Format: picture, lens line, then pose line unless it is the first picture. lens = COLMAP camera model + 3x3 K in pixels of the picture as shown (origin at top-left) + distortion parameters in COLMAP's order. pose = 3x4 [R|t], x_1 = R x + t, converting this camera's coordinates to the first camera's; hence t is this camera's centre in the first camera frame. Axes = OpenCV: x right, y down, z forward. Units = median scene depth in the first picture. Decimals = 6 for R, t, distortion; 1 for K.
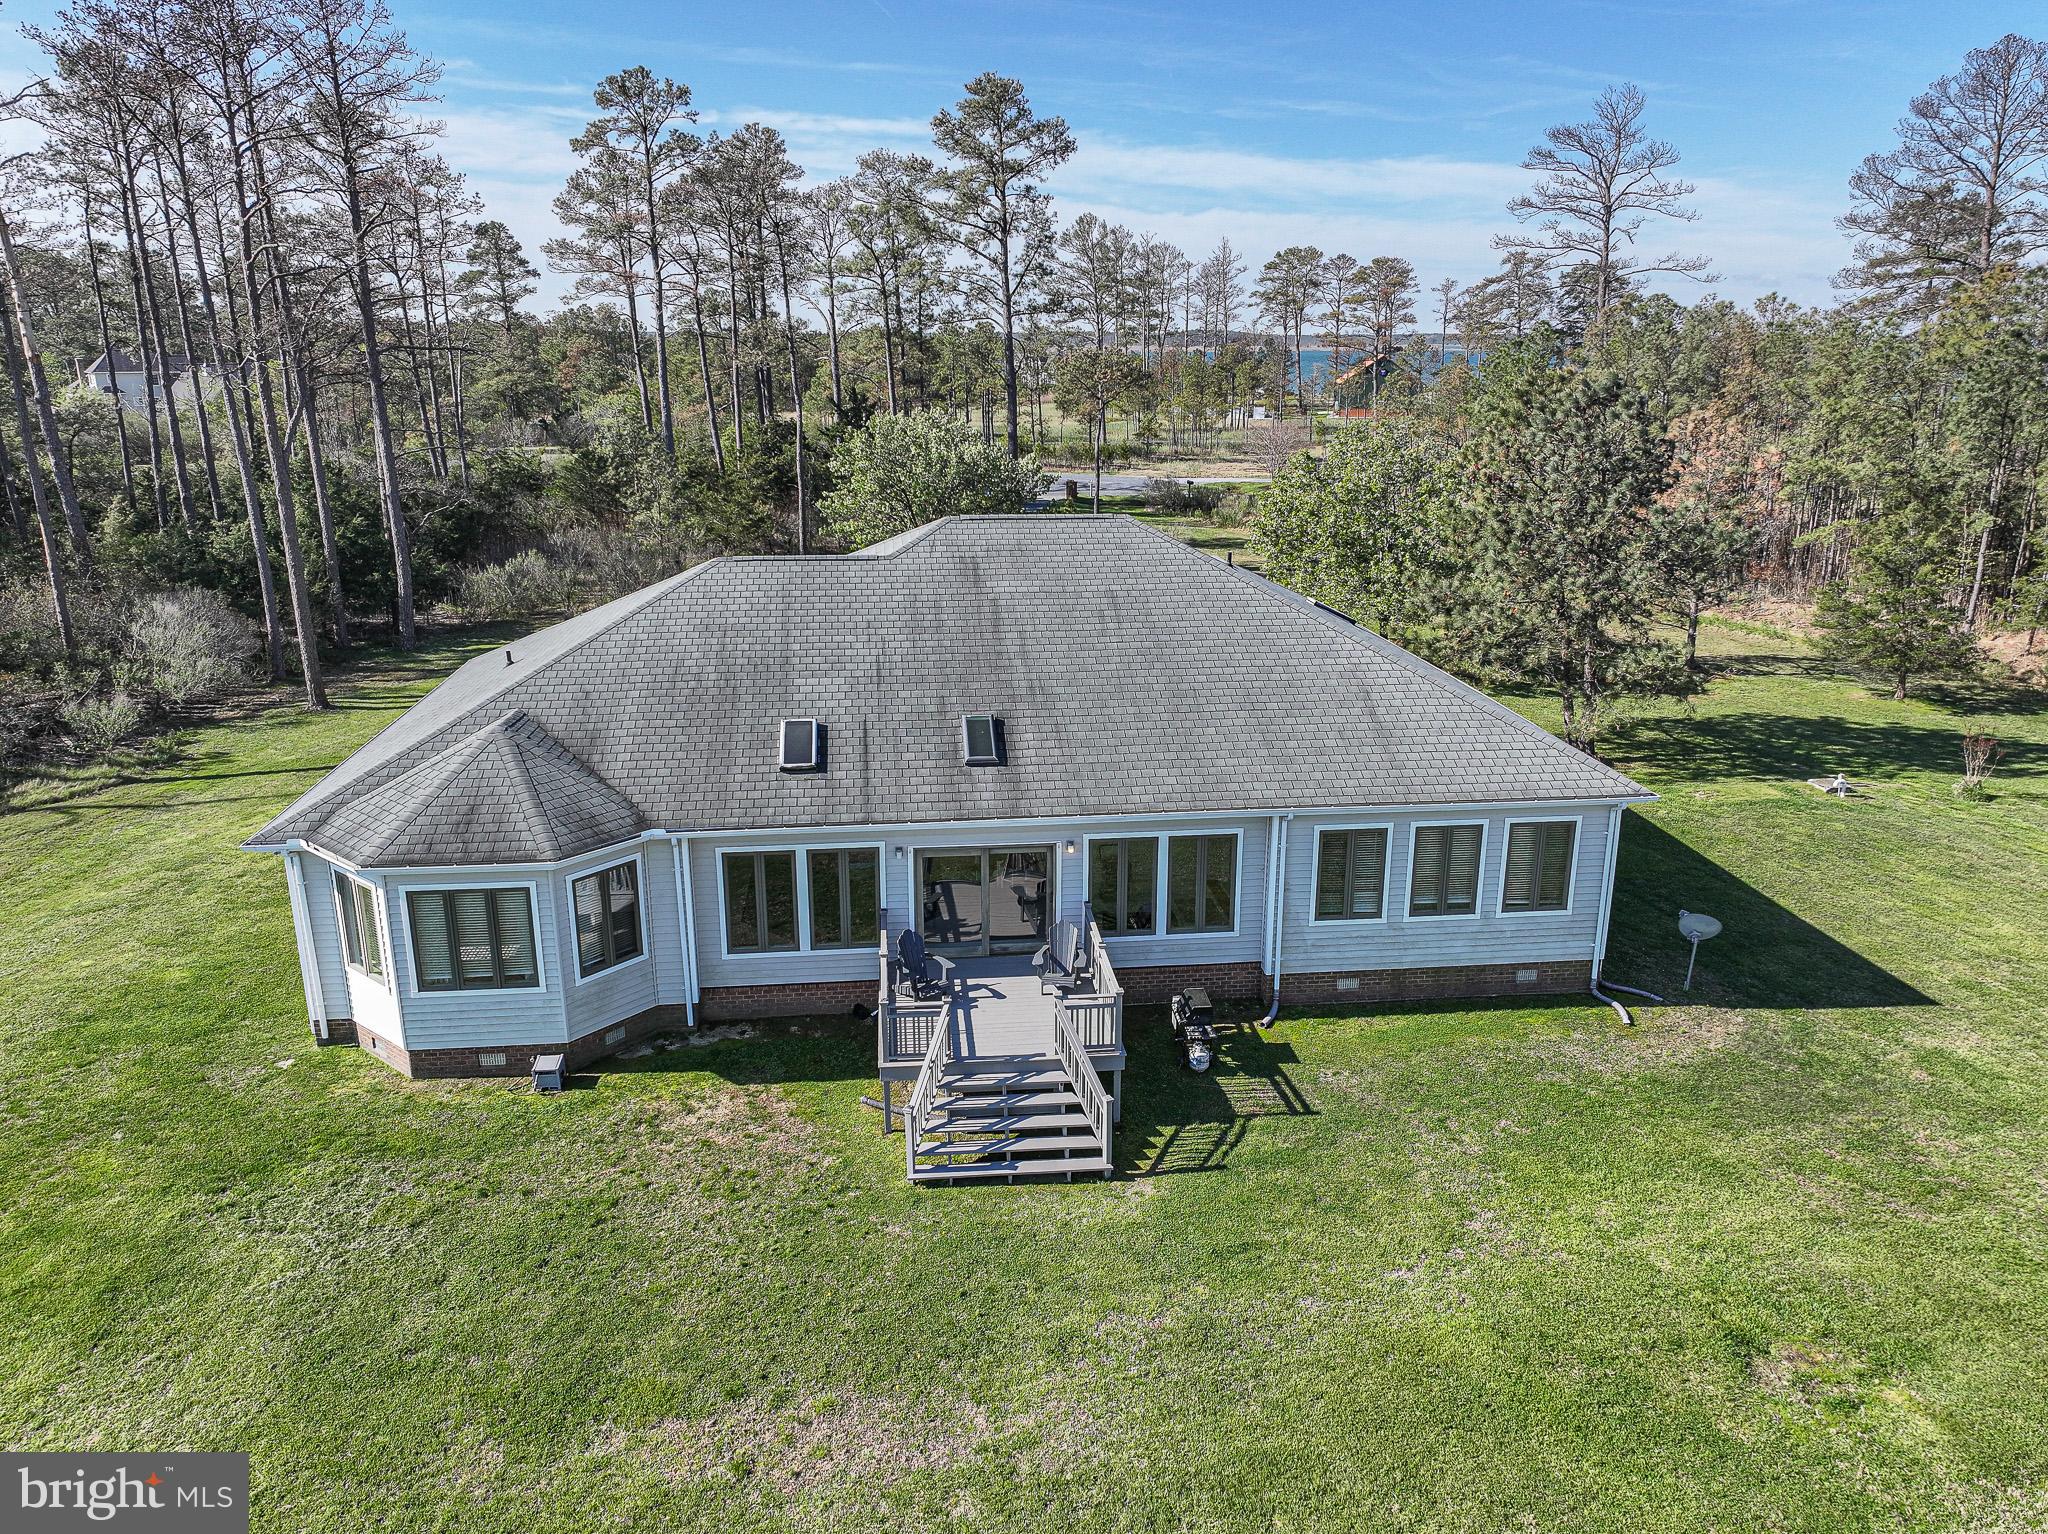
lens RADIAL K [[1440.8, 0, 1024.0], [0, 1440.8, 767.0], [0, 0, 1]] dist [-0.006097, 0.024685]
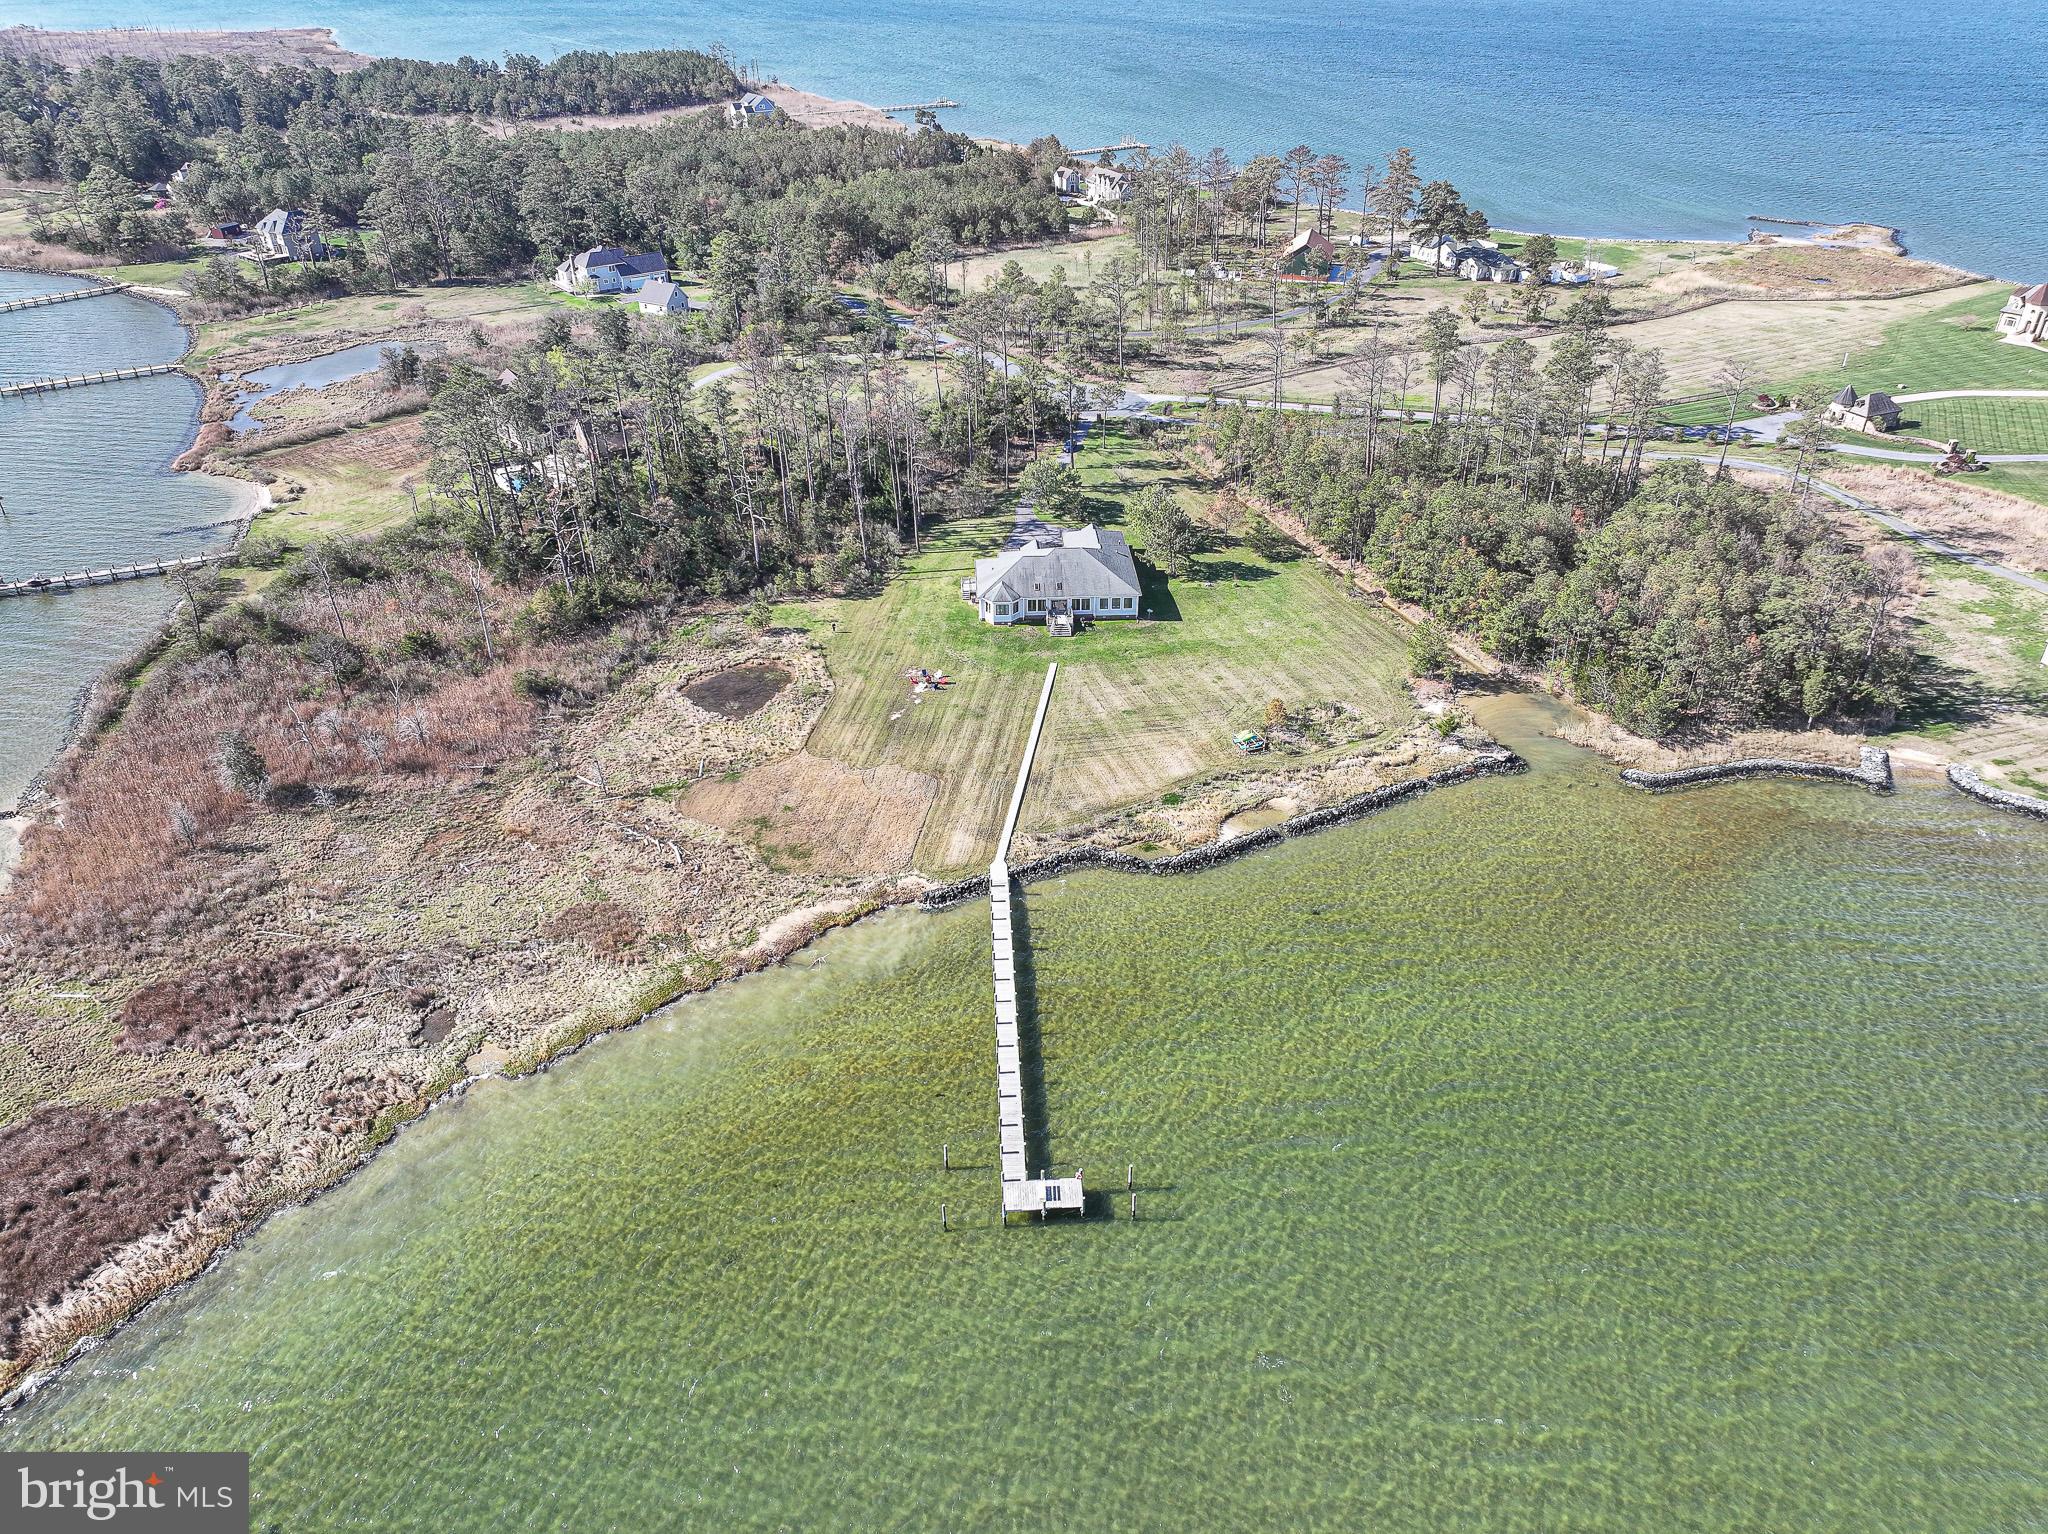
lens RADIAL K [[1440.8, 0, 1024.0], [0, 1440.8, 767.0], [0, 0, 1]] dist [-0.006097, 0.024685]
pose [[0.998443, 0.032503, -0.045326, 0.173956], [-0.019133, 0.962933, 0.269062, -1.216272], [0.052391, -0.267776, 0.962056, -7.092965]]
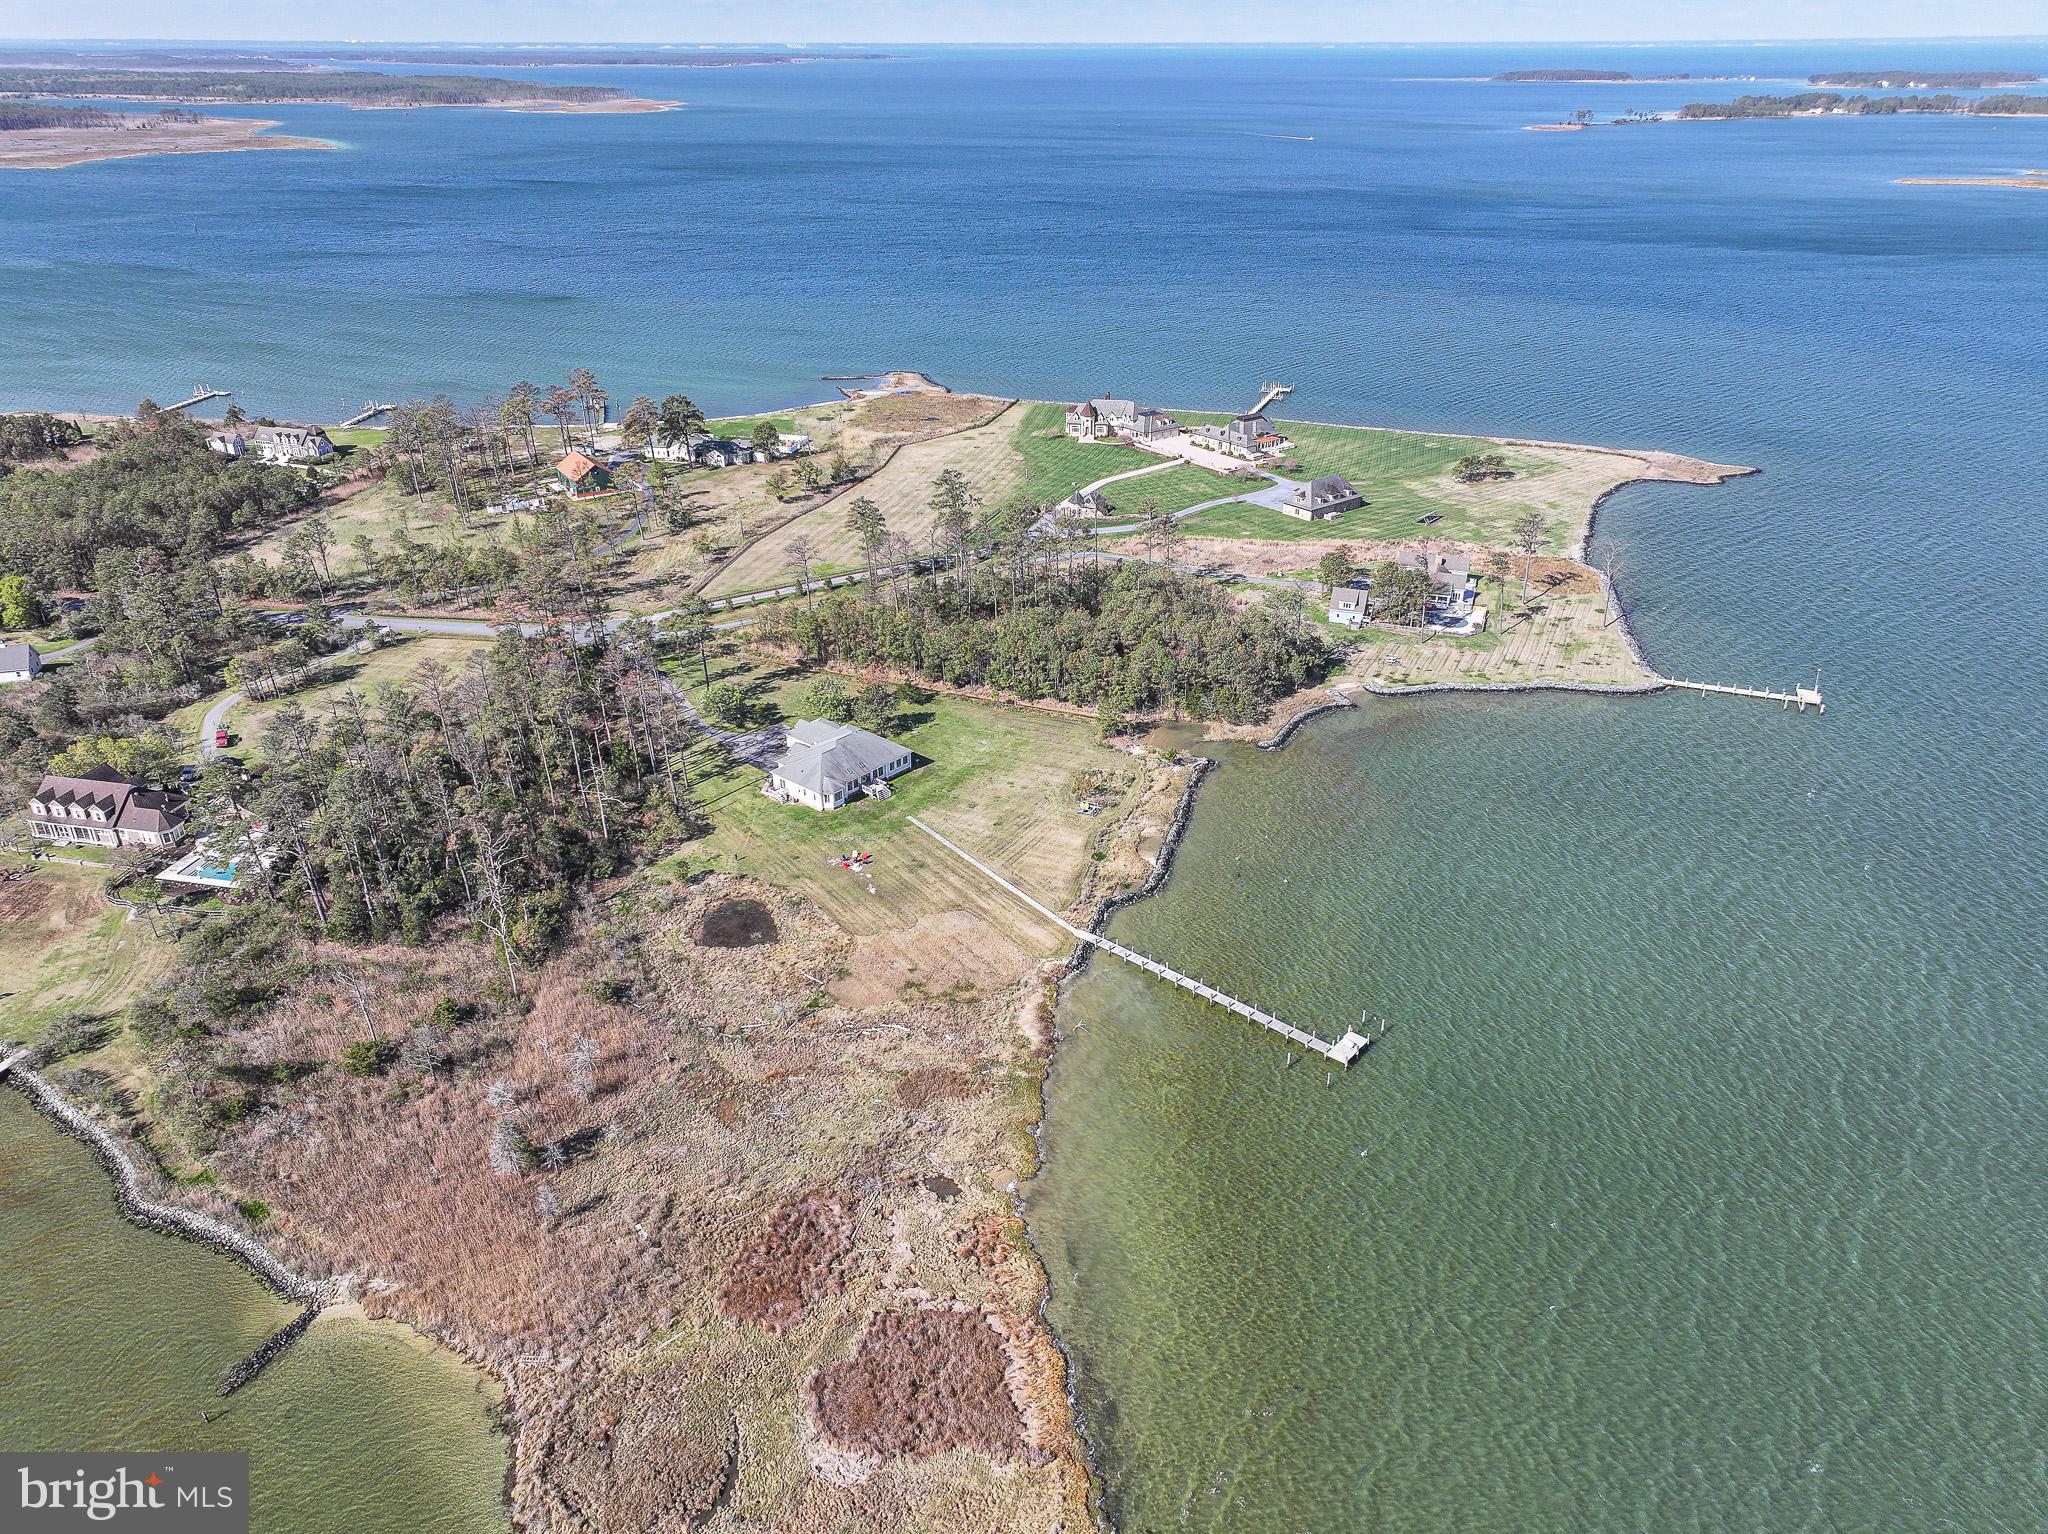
lens RADIAL K [[1470.5, 0, 1024.0], [0, 1470.5, 767.0], [0, 0, 1]] dist [0.007729, 0.003766]
pose [[0.725124, -0.301686, 0.619016, -5.784519], [0.184086, 0.951133, 0.247907, -2.429236], [-0.663557, -0.065812, 0.745226, -7.723231]]
